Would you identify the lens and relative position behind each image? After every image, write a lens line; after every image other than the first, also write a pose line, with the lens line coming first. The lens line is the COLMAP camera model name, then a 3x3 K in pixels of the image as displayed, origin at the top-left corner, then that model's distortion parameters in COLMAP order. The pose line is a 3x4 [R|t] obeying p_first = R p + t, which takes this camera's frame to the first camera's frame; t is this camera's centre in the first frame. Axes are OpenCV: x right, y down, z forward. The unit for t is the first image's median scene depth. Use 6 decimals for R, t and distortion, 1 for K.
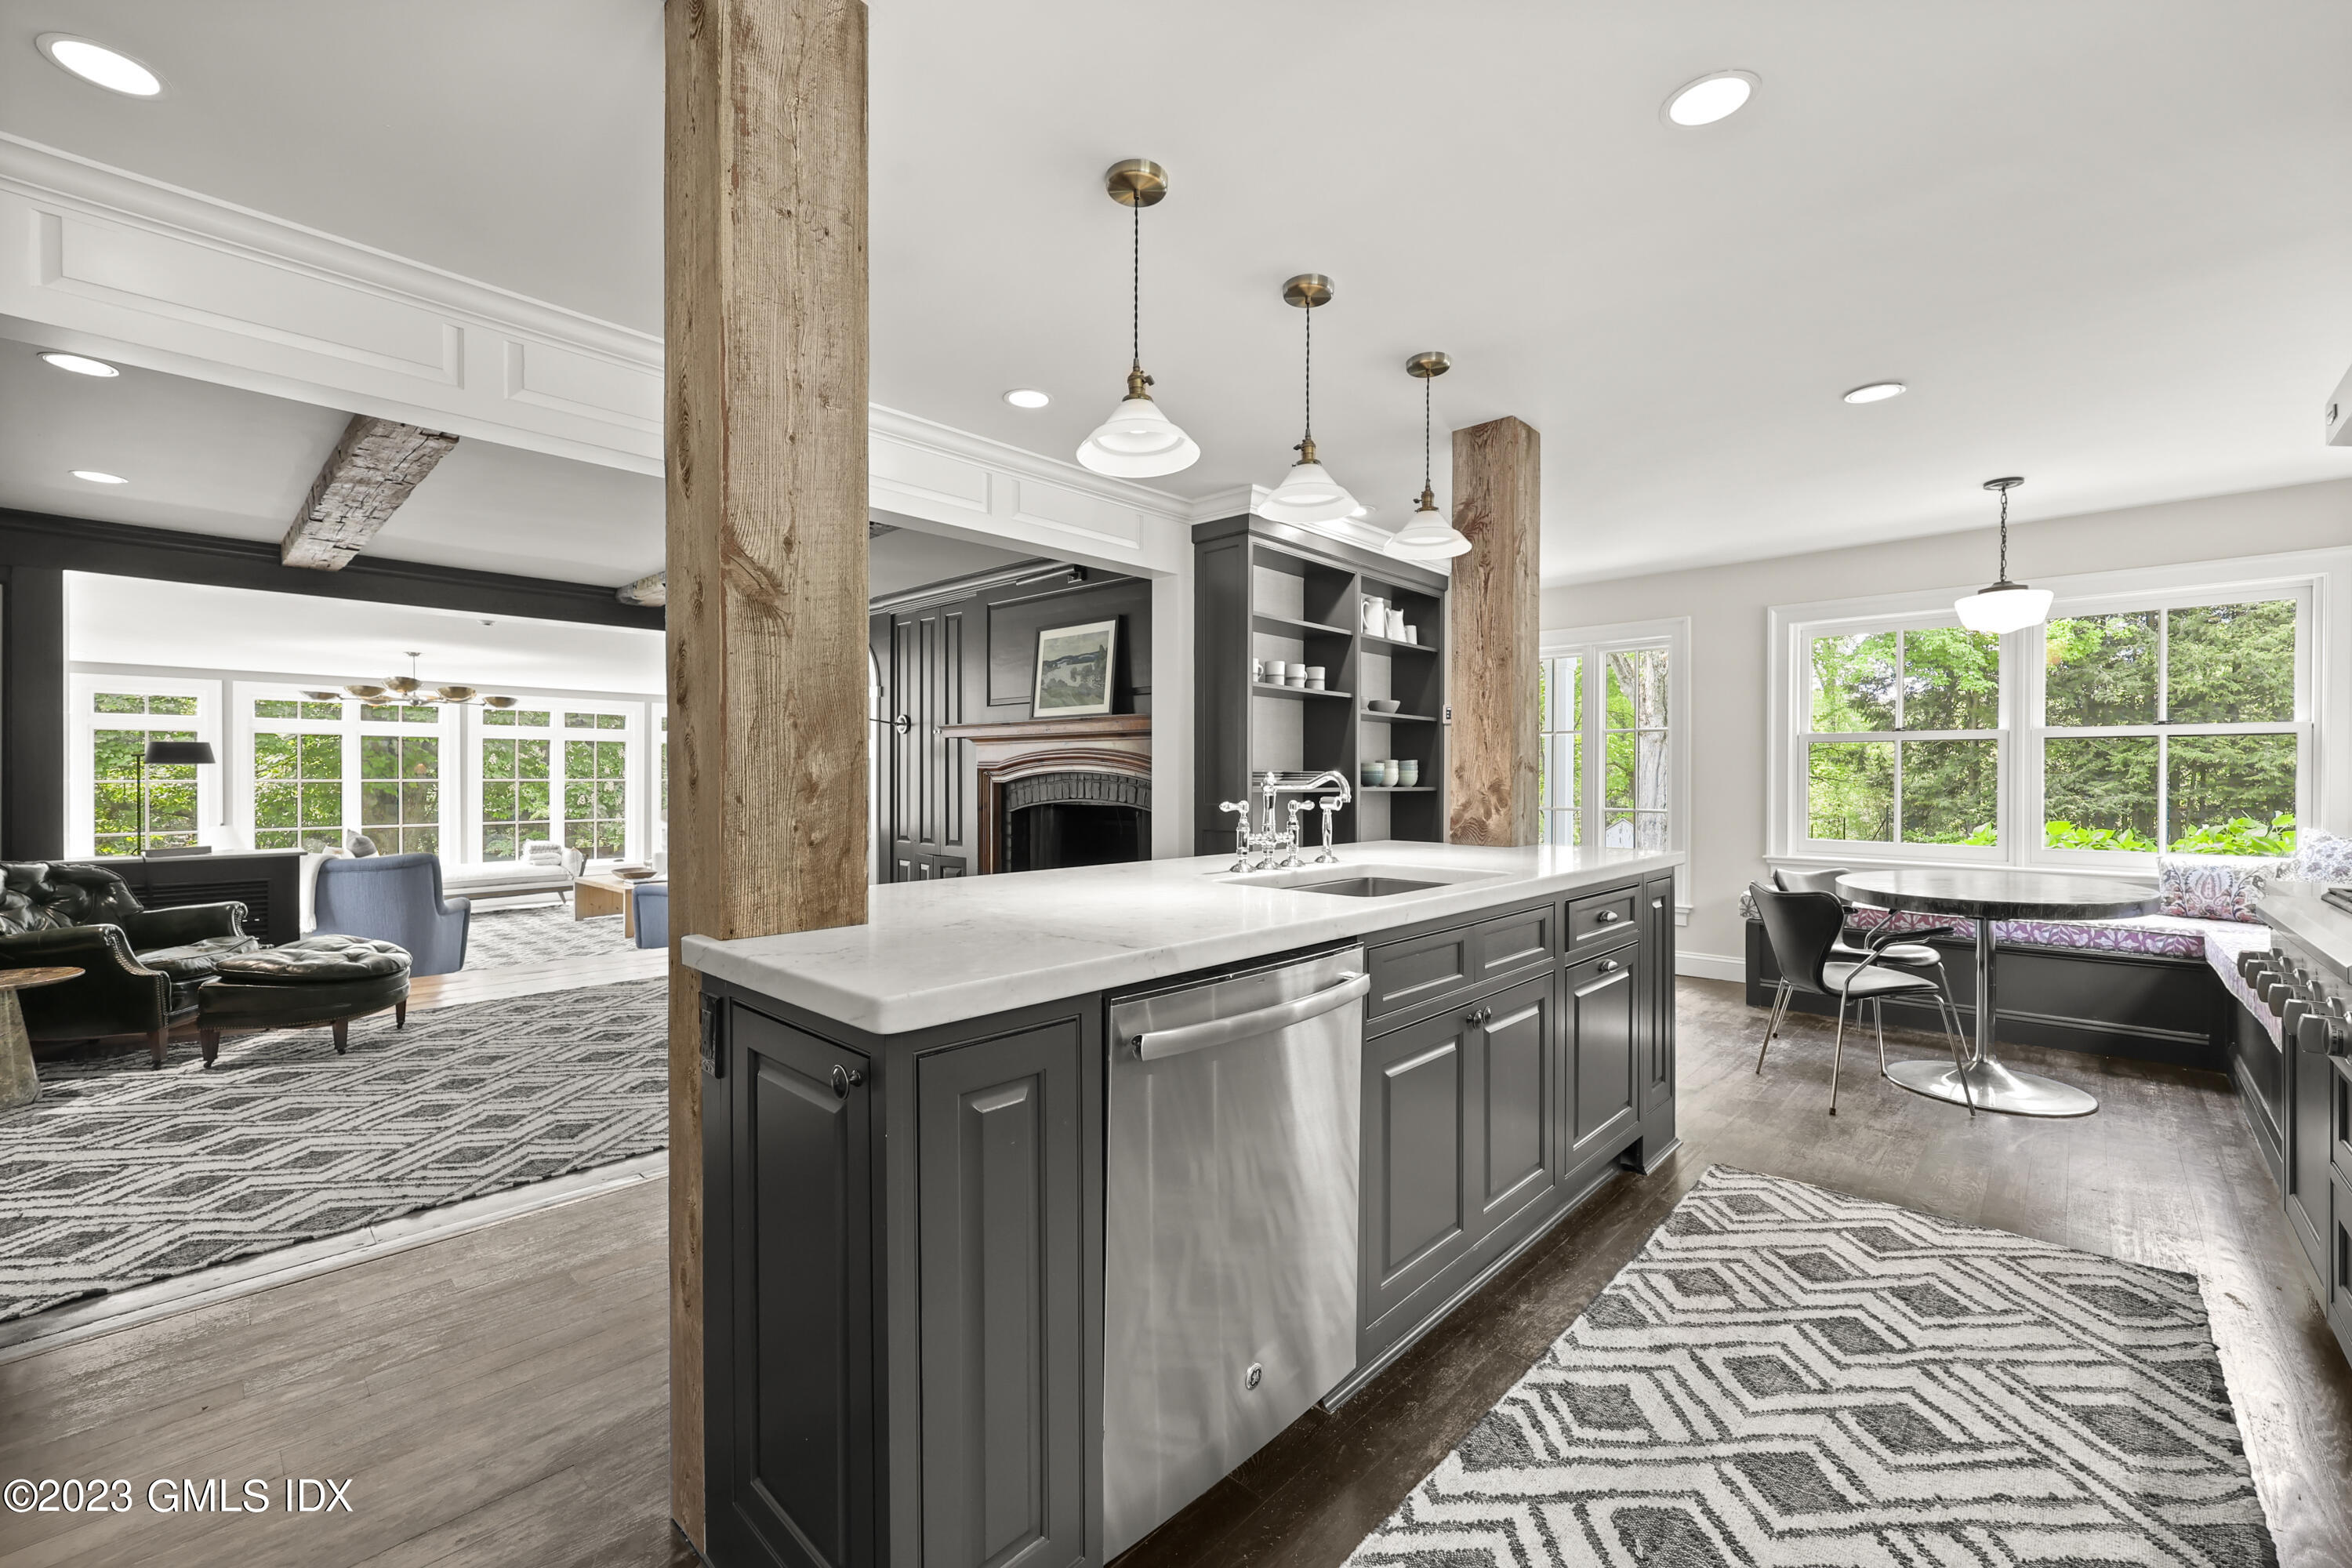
lens RADIAL K [[976.0, 0, 1182.8], [0, 976.0, 783.7], [0, 0, 1]] dist [0.003693, -0.001500]
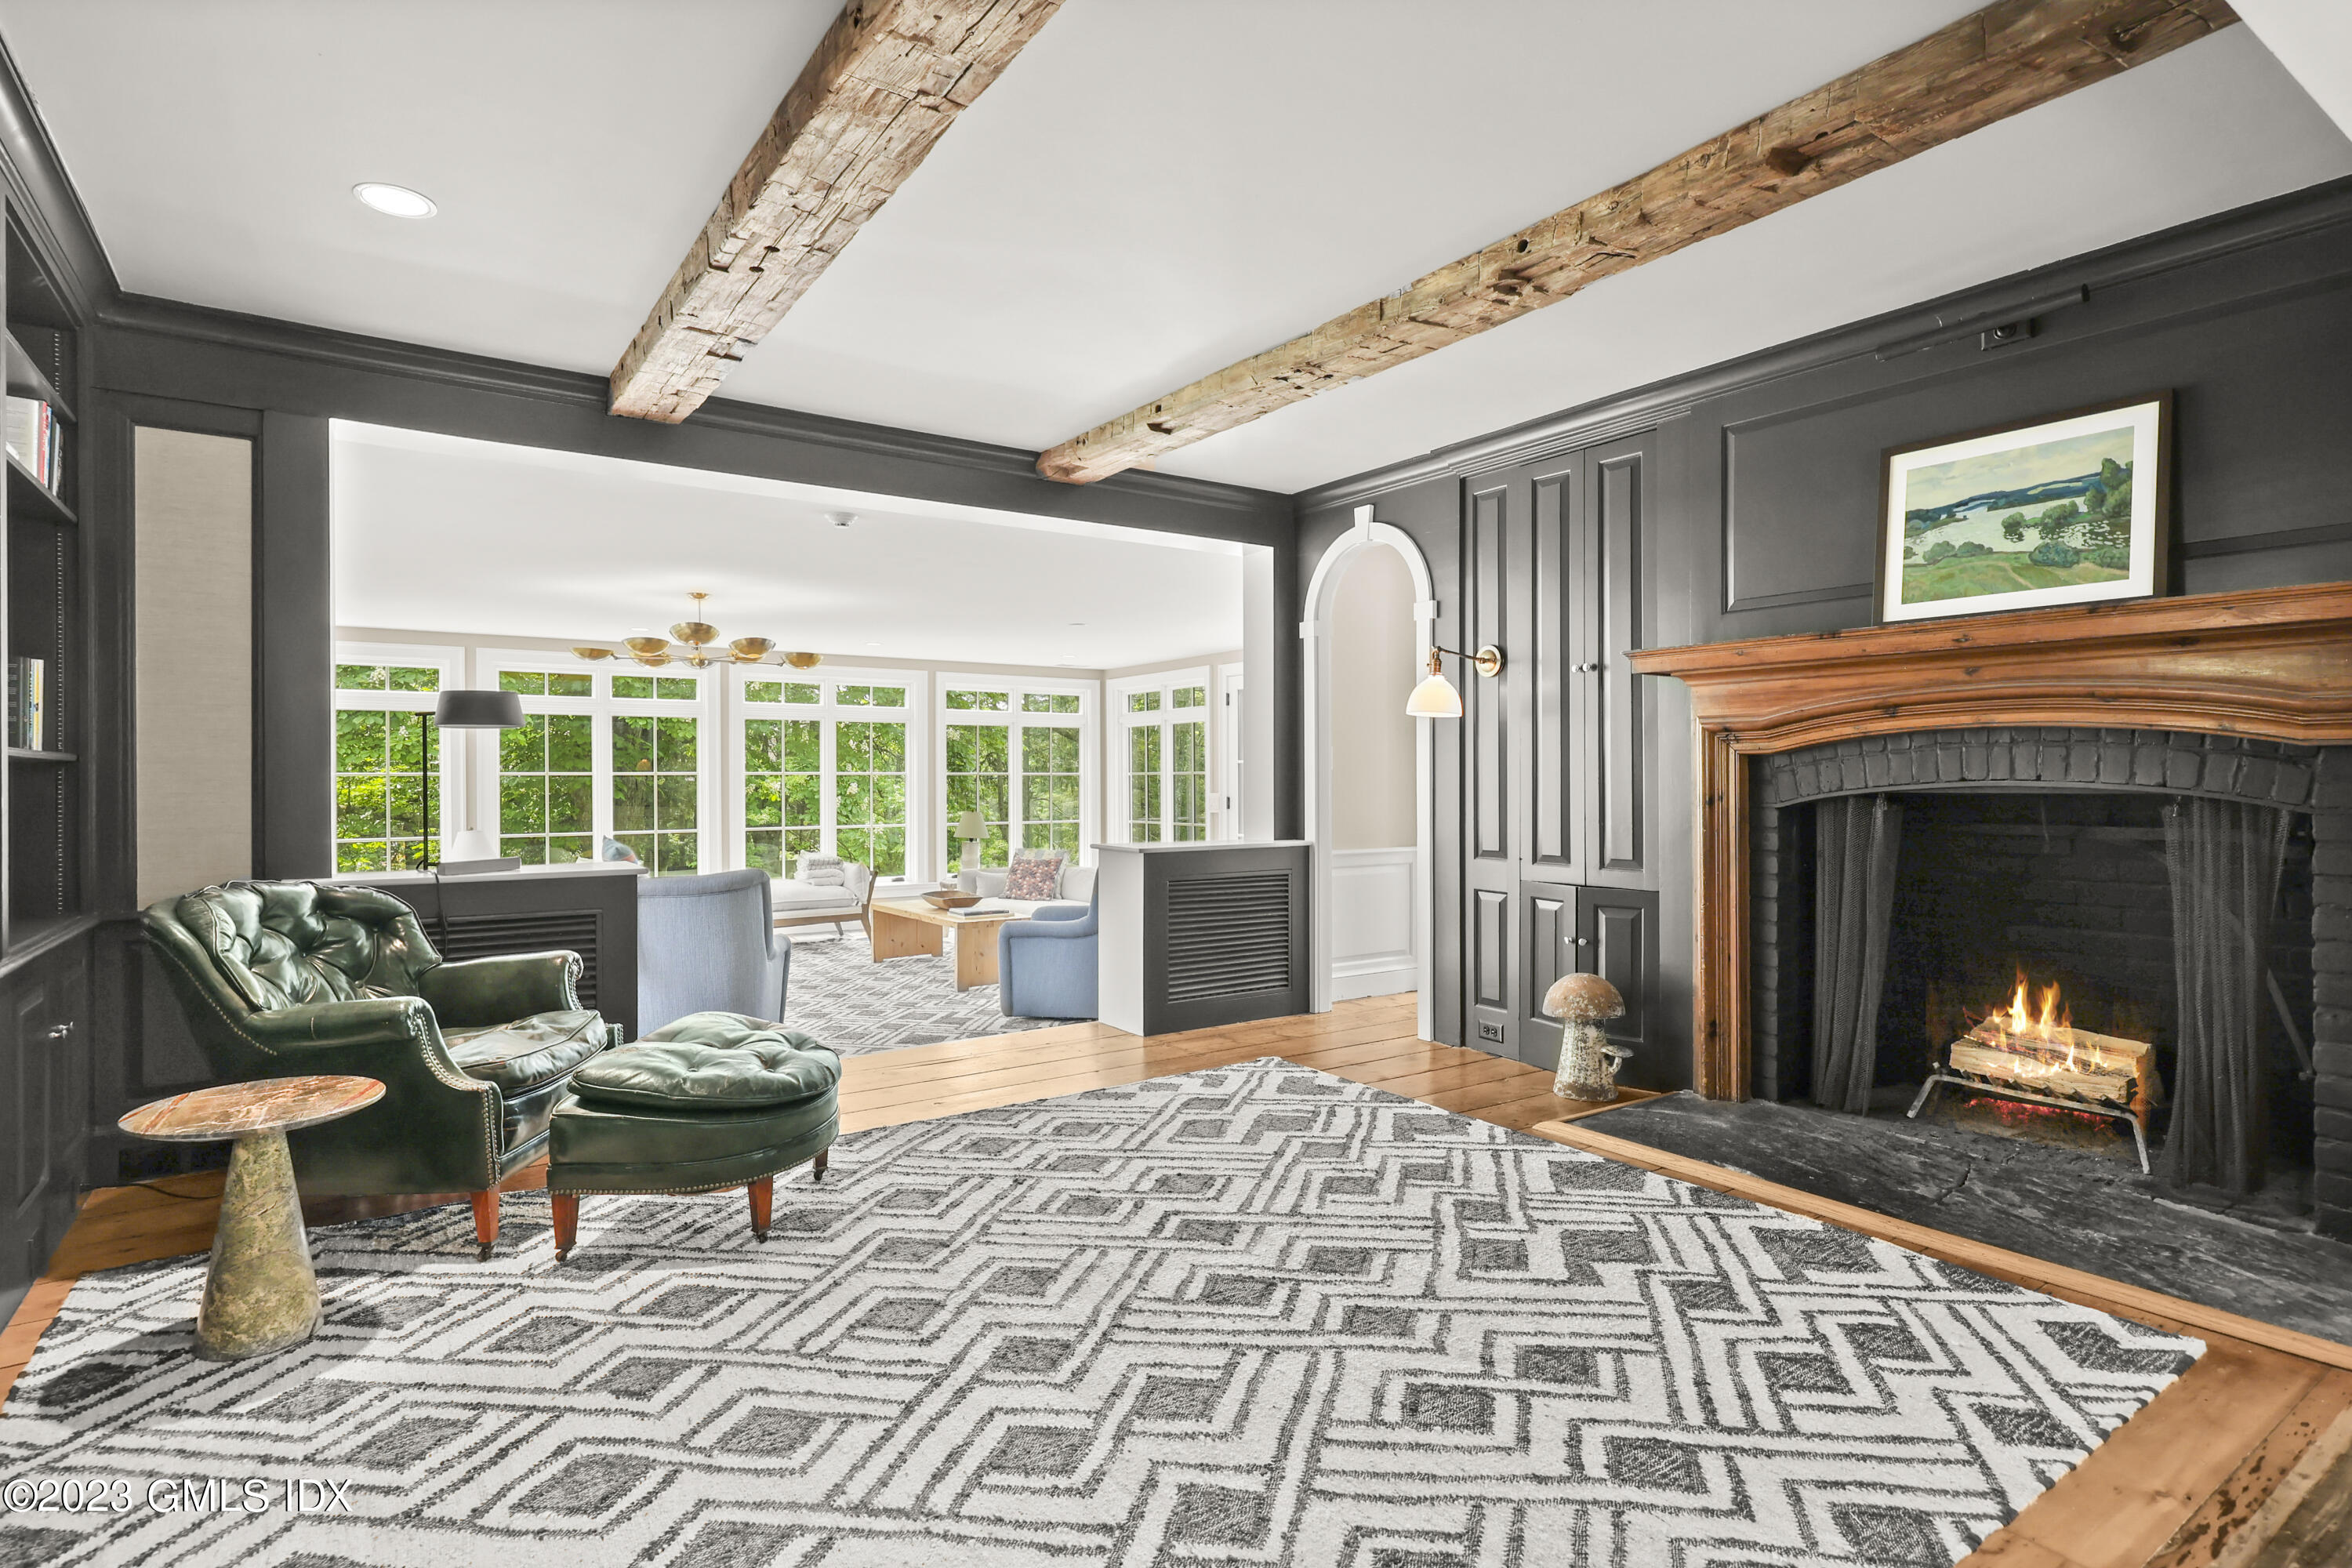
lens RADIAL K [[1188.2, 0, 1175.2], [0, 1188.2, 789.3], [0, 0, 1]] dist [-0.006974, 0.001145]
pose [[0.978583, -0.002388, -0.205840, -0.455077], [0.002588, 0.999996, 0.000702, 0.021495], [0.205837, -0.001220, 0.978585, 0.365114]]
